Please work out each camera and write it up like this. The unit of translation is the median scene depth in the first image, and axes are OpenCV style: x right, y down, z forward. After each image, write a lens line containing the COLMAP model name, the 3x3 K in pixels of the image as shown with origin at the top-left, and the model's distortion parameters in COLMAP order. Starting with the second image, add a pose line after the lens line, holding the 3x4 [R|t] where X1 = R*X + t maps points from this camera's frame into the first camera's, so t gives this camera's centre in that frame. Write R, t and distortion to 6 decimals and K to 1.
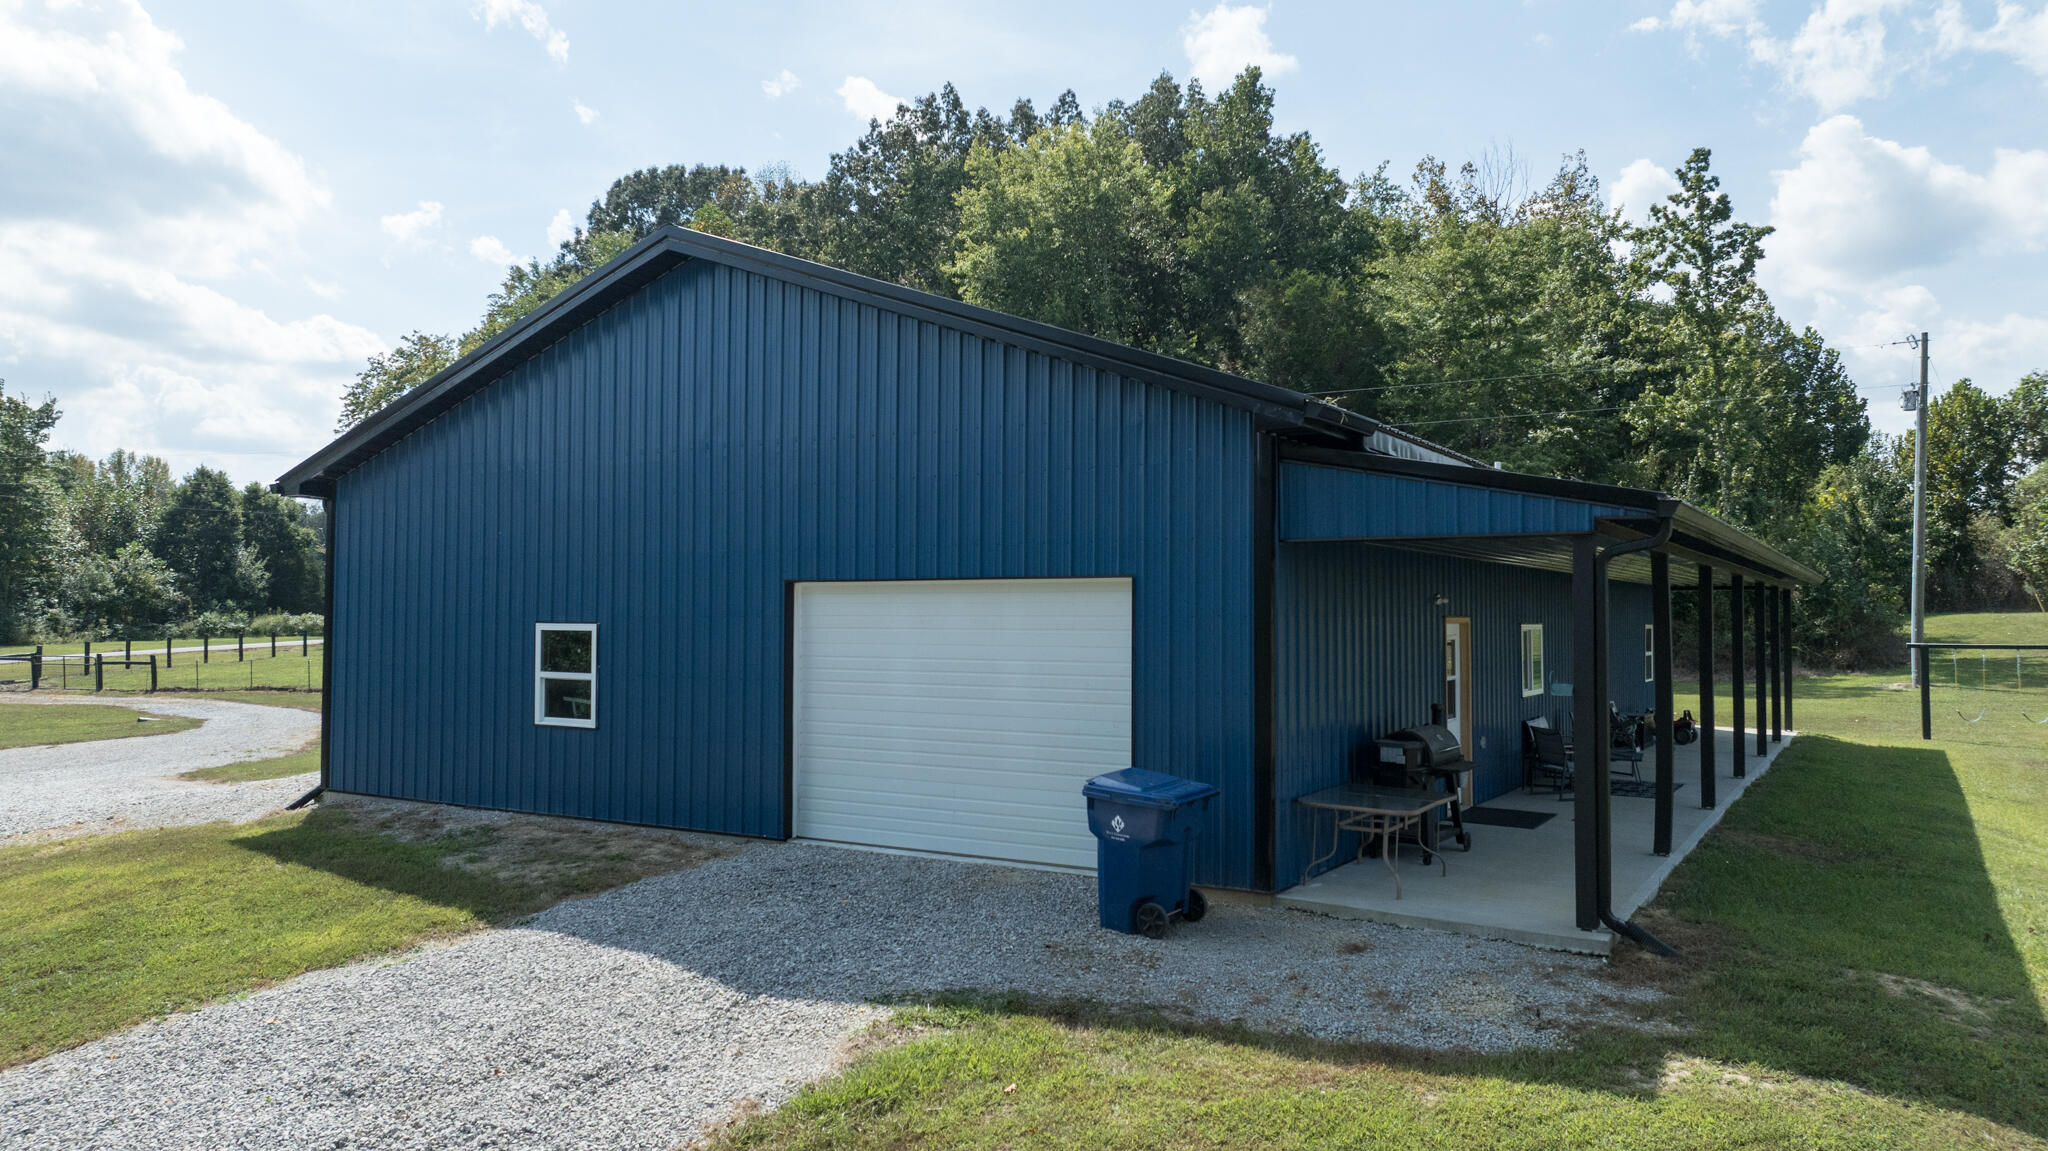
lens RADIAL K [[1441.4, 0, 1017.8], [0, 1441.4, 562.7], [0, 0, 1]] dist [-0.039523, 0.039494]
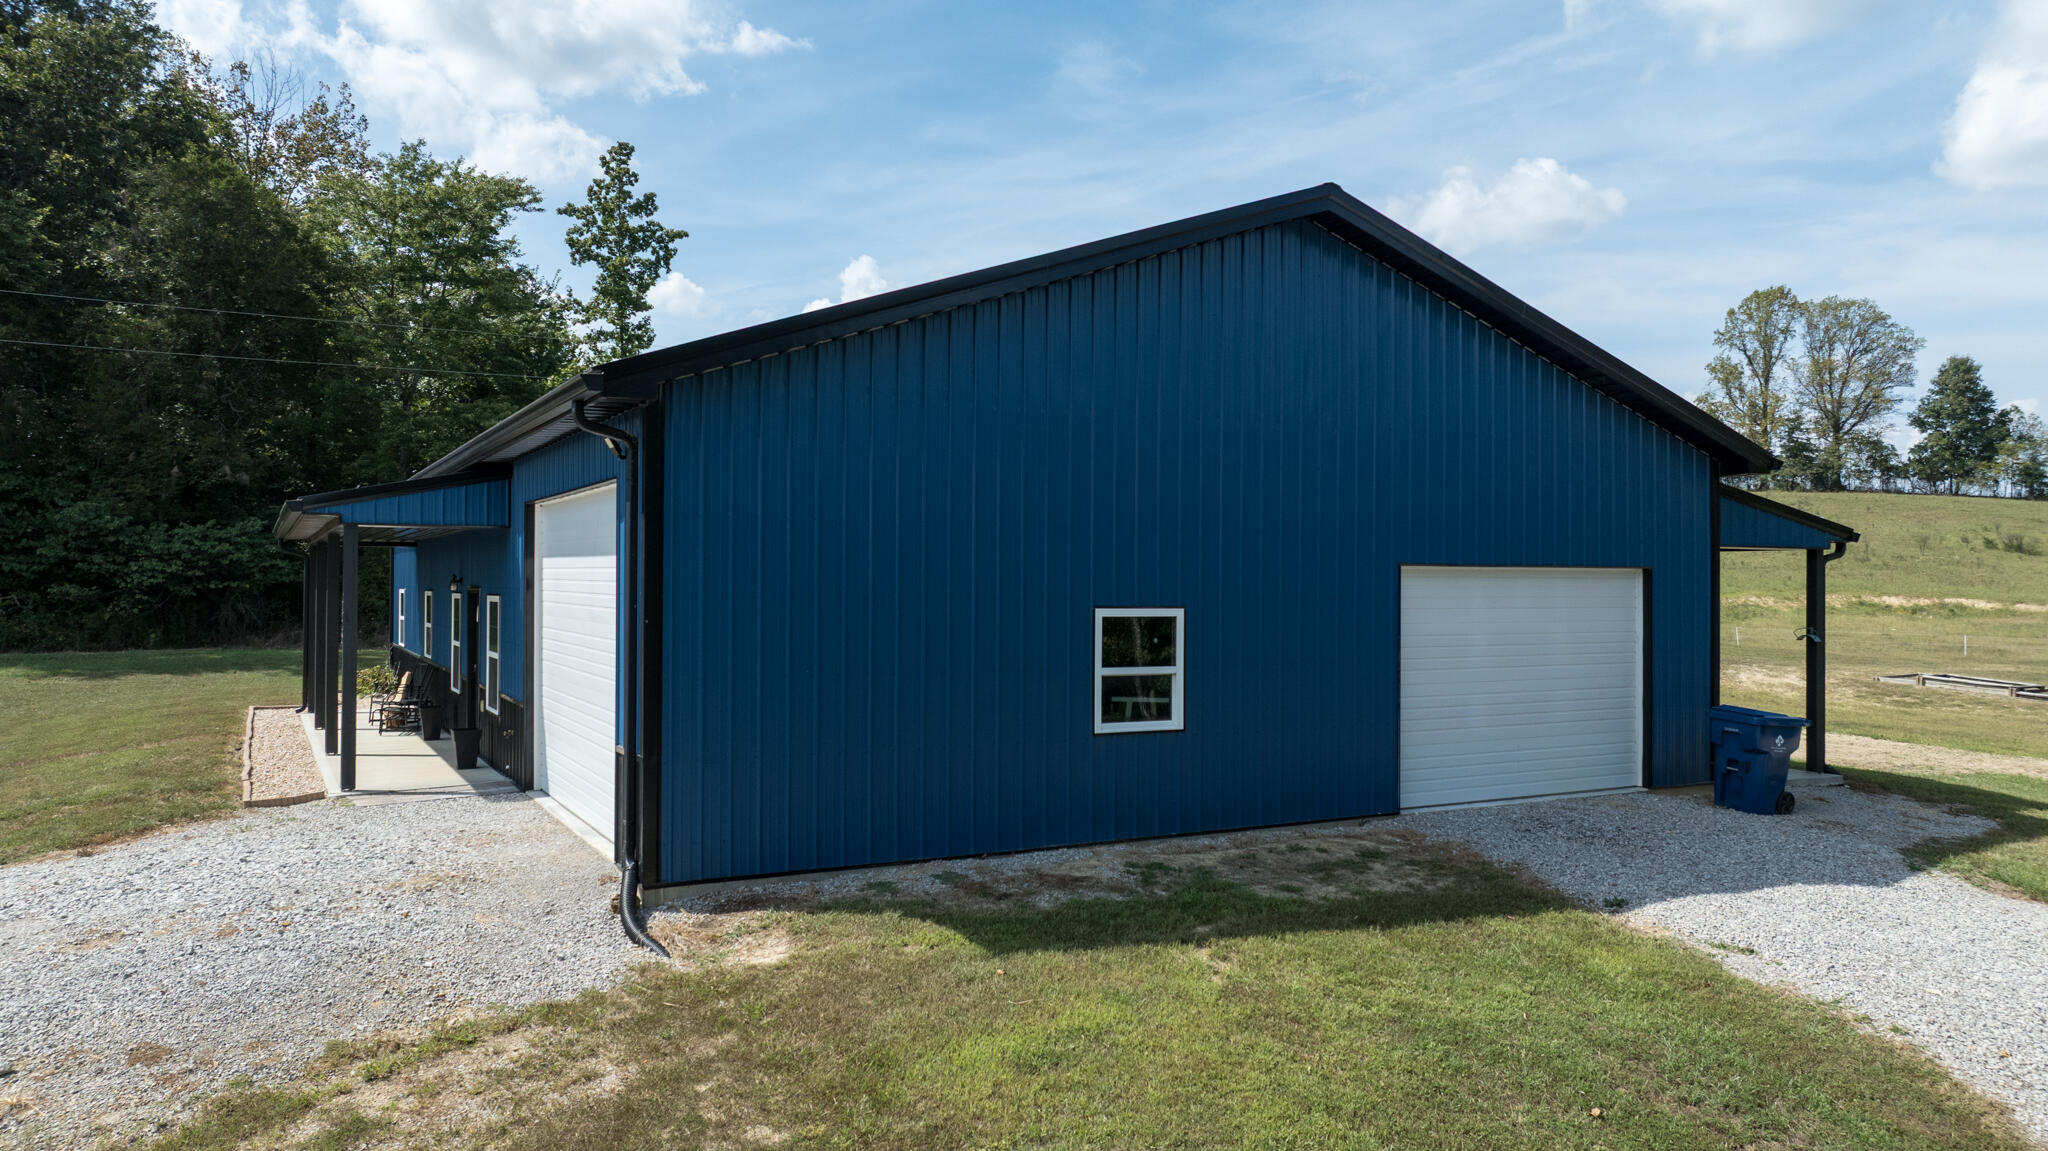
lens RADIAL K [[1441.4, 0, 1026.3], [0, 1441.4, 576.4], [0, 0, 1]] dist [-0.039523, 0.039494]
pose [[0.496802, 0.001171, 0.867863, -1.052076], [-0.038041, 0.999067, 0.020428, 0.009510], [-0.867030, -0.043163, 0.496383, 0.636816]]
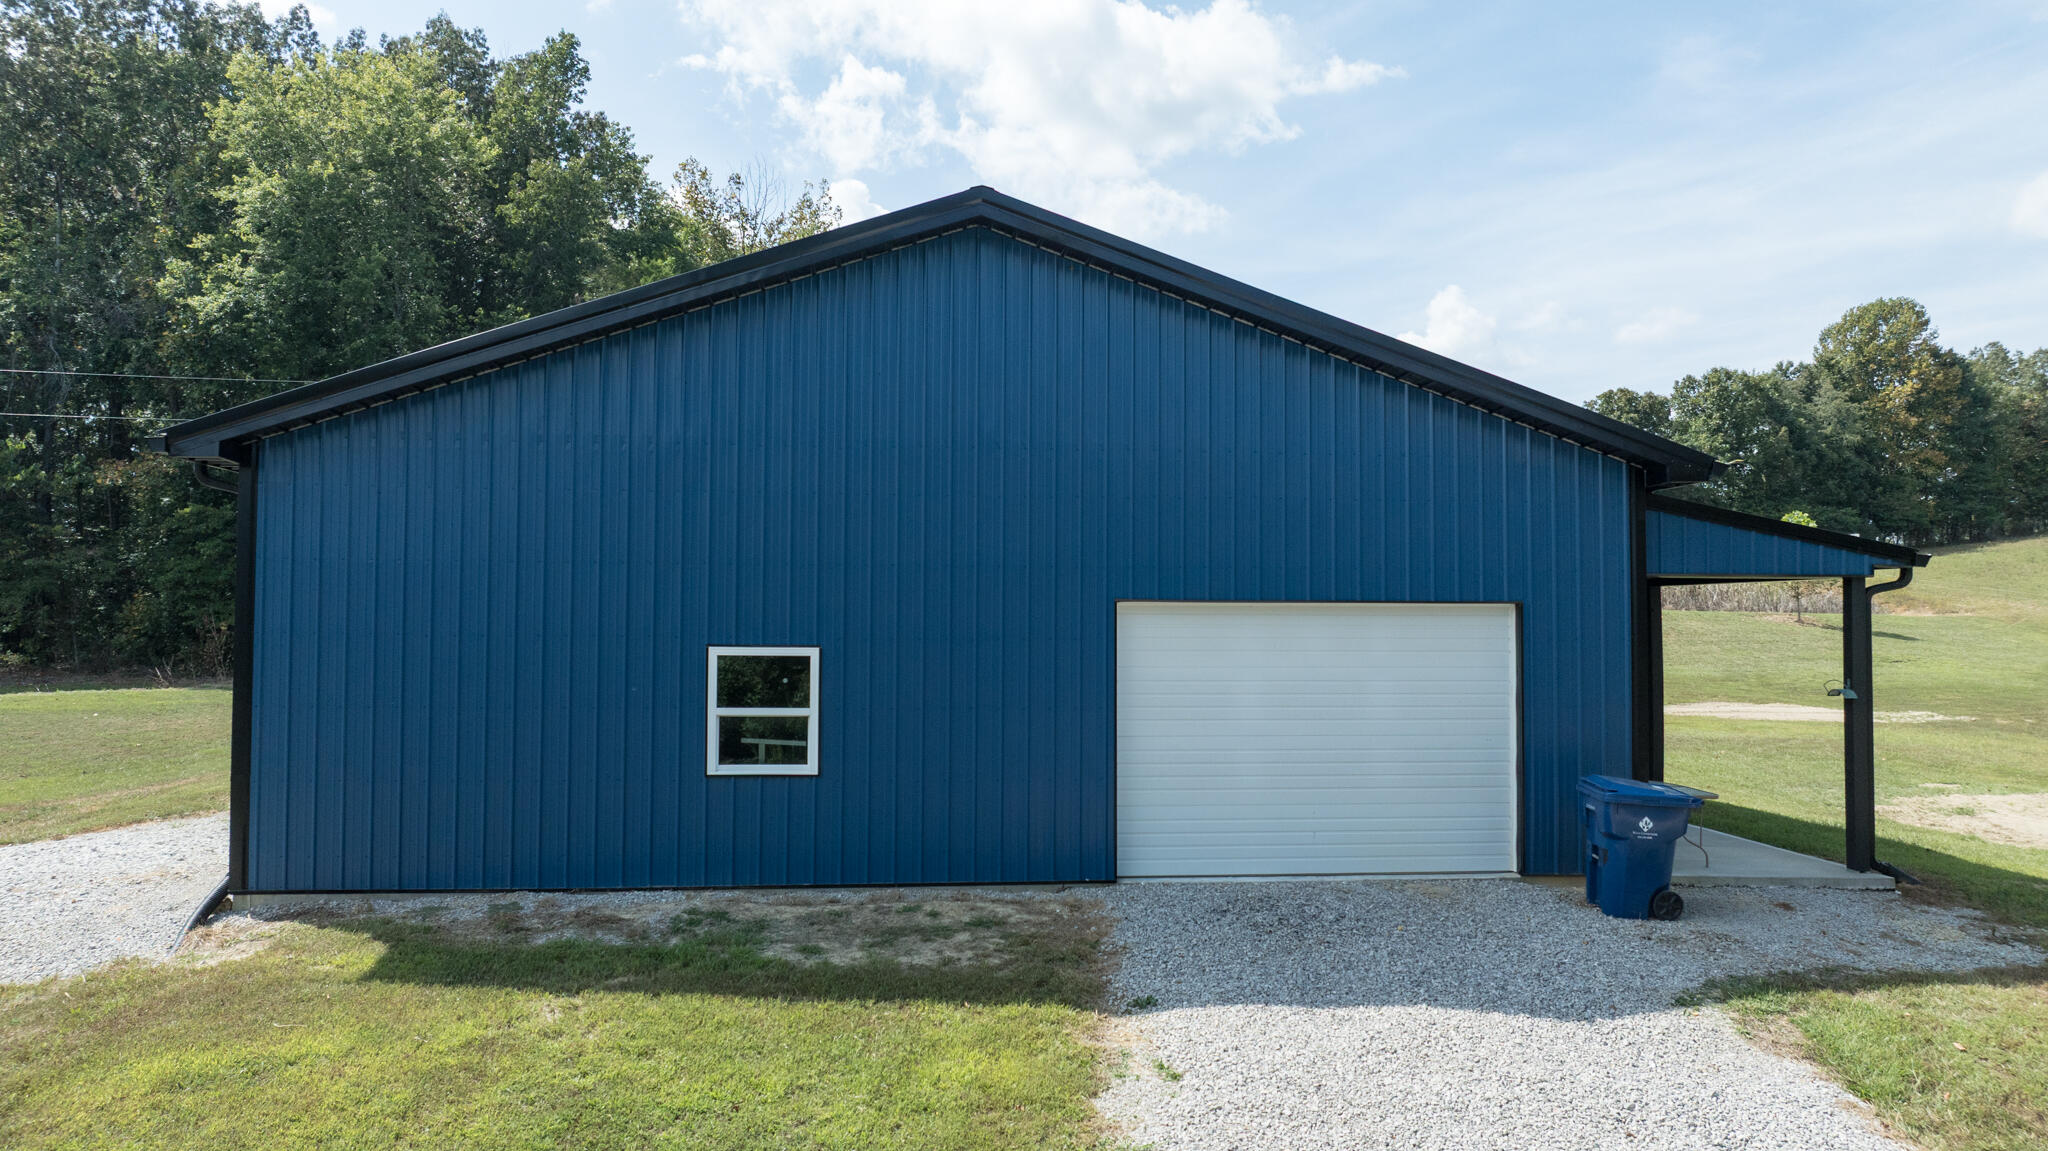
lens RADIAL K [[1441.4, 0, 1020.8], [0, 1441.4, 567.4], [0, 0, 1]] dist [-0.039523, 0.039494]
pose [[0.797273, 0.021830, 0.603225, -0.676103], [-0.025916, 0.999662, -0.001923, -0.004135], [-0.603063, -0.014100, 0.797569, 0.269863]]
